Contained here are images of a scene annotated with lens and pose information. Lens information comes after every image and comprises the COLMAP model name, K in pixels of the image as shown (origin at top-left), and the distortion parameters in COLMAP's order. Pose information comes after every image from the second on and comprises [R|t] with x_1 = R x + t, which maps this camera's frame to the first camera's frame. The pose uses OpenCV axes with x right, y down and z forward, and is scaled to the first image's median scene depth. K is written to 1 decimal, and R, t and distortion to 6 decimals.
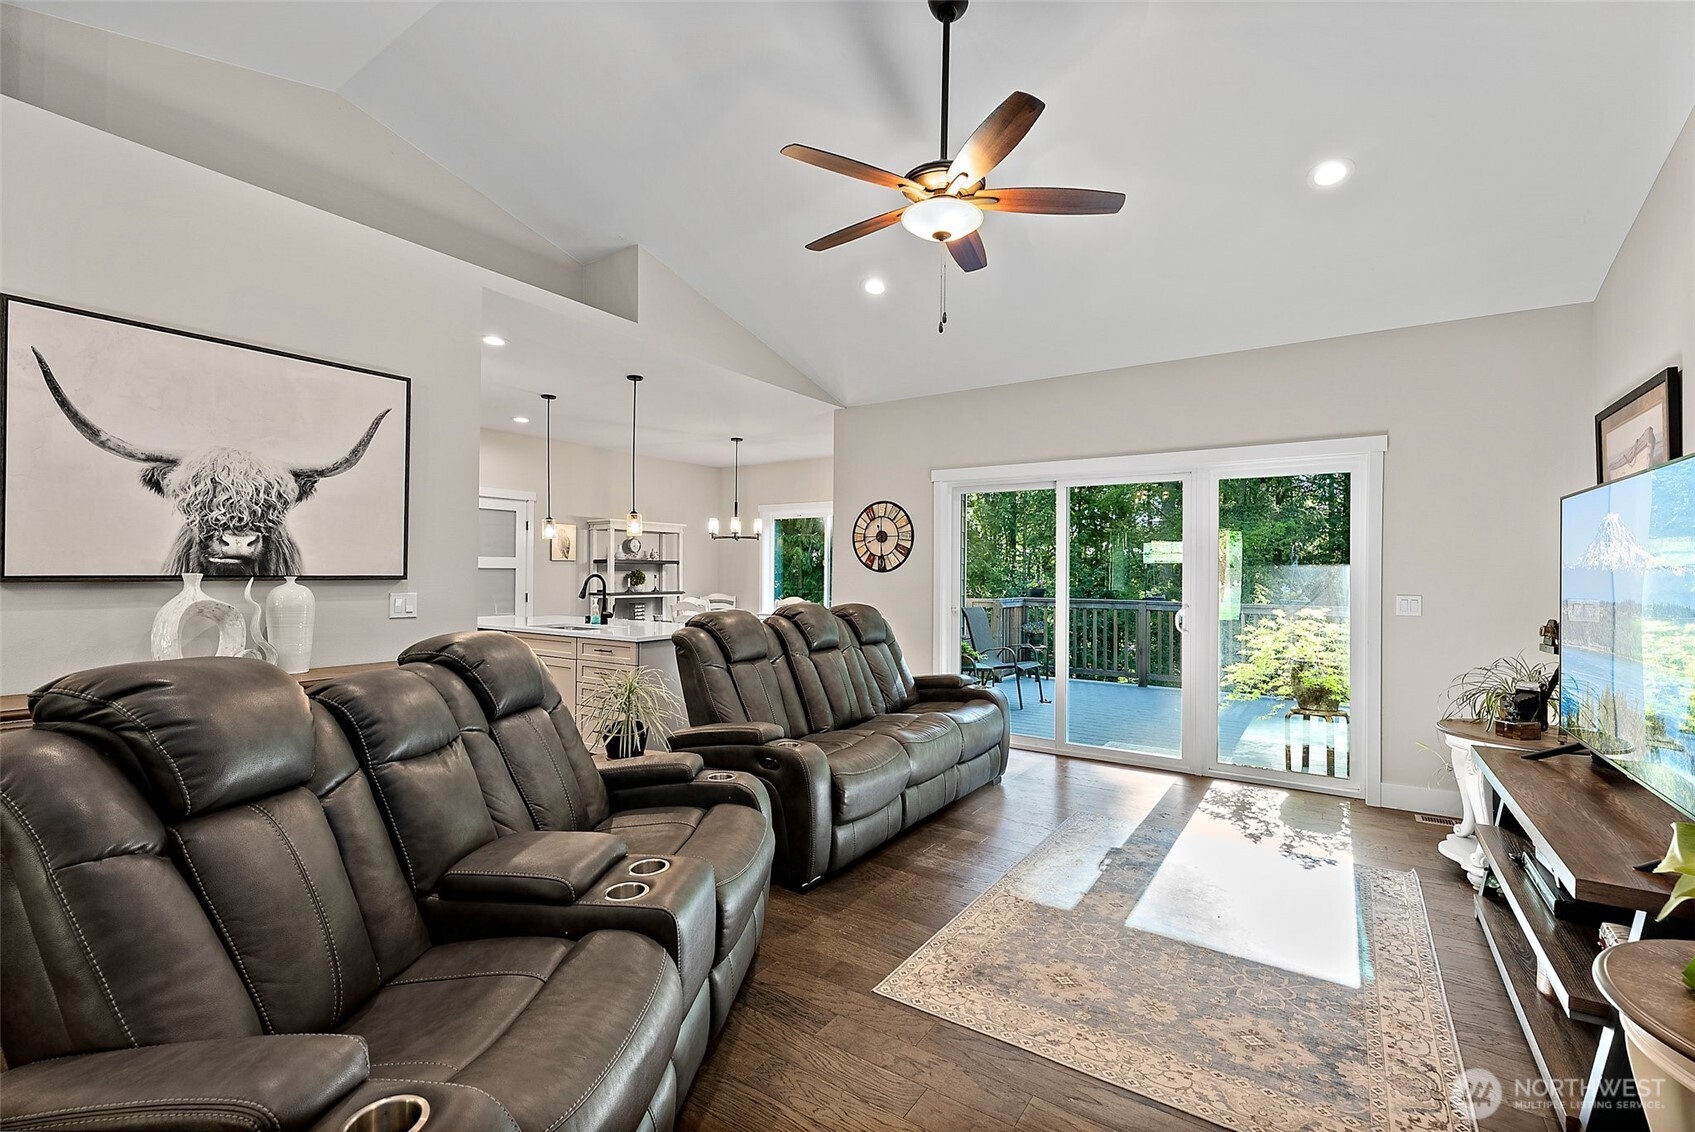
lens RADIAL K [[745.2, 0, 840.3], [0, 745.2, 568.8], [0, 0, 1]] dist [0.000695, -0.000621]
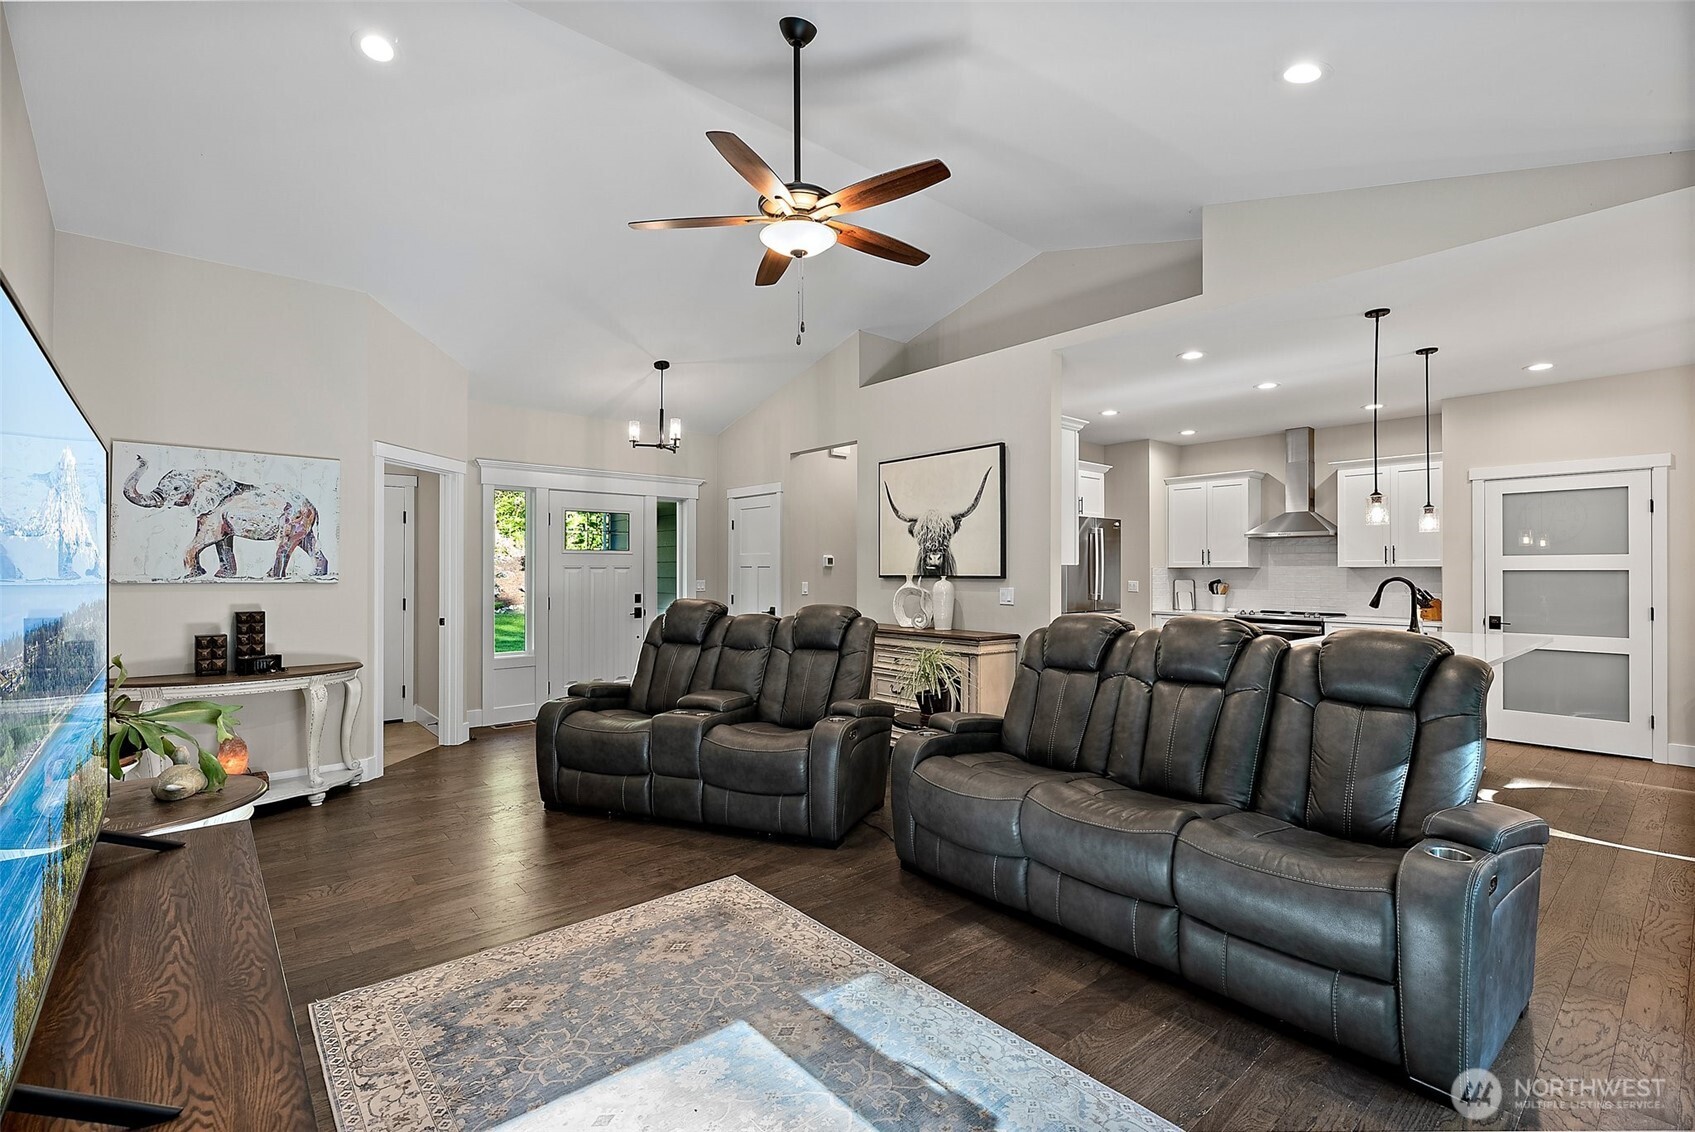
lens RADIAL K [[745.2, 0, 852.8], [0, 745.2, 567.4], [0, 0, 1]] dist [0.000695, -0.000621]
pose [[-0.258173, -0.012962, -0.966012, 0.947444], [0.000951, 0.999906, -0.013671, 0.012551], [0.966098, -0.004448, -0.258136, 1.123674]]
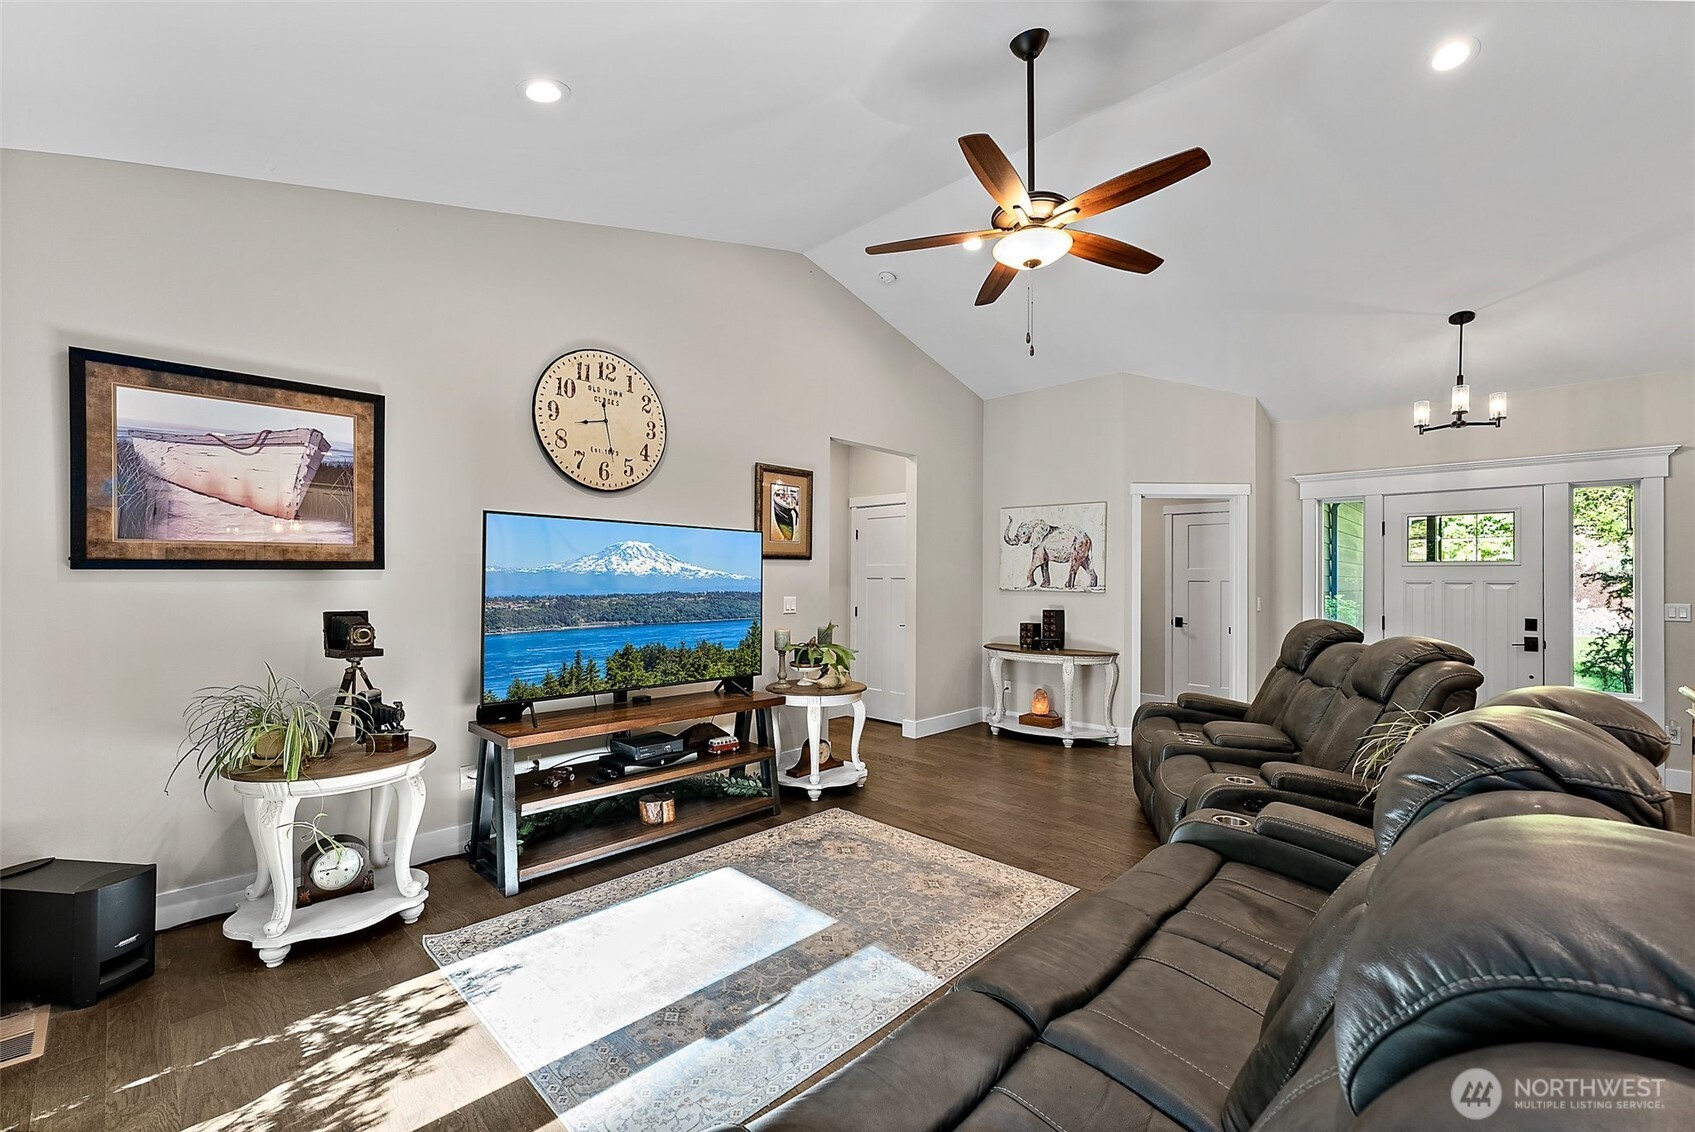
lens RADIAL K [[687.6, 0, 864.3], [0, 687.6, 572.3], [0, 0, 1]] dist [0.001077, 0.000402]
pose [[-0.989448, -0.015543, 0.144053, 0.187206], [-0.017941, 0.999721, -0.015358, 0.007910], [-0.143774, -0.017780, -0.989451, 1.660788]]
